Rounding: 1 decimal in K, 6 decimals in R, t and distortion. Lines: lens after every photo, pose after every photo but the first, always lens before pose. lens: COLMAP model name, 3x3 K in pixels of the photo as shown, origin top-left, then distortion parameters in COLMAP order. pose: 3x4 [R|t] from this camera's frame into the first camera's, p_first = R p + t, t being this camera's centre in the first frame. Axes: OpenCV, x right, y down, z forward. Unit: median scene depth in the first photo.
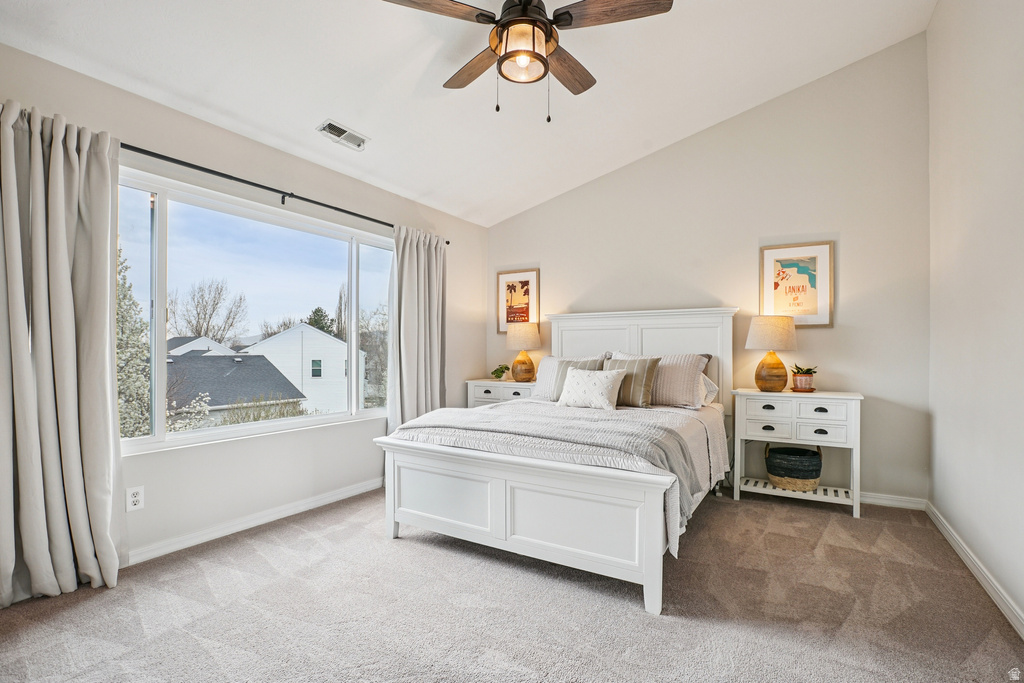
lens RADIAL K [[474.4, 0, 521.3], [0, 474.4, 350.6], [0, 0, 1]] dist [-0.032725, 0.008531]
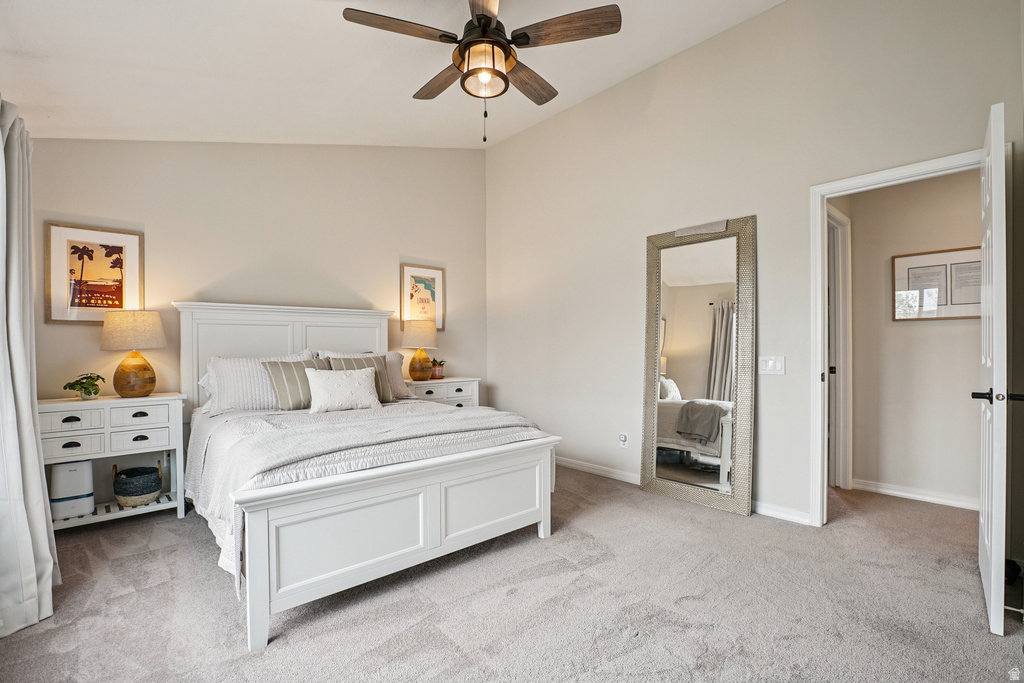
lens RADIAL K [[474.4, 0, 520.9], [0, 474.4, 338.4], [0, 0, 1]] dist [-0.032725, 0.008531]
pose [[0.293683, 0.012171, 0.955826, -0.580856], [0.010381, 0.999819, -0.015921, -0.002554], [-0.955847, 0.014598, 0.293503, 0.355558]]
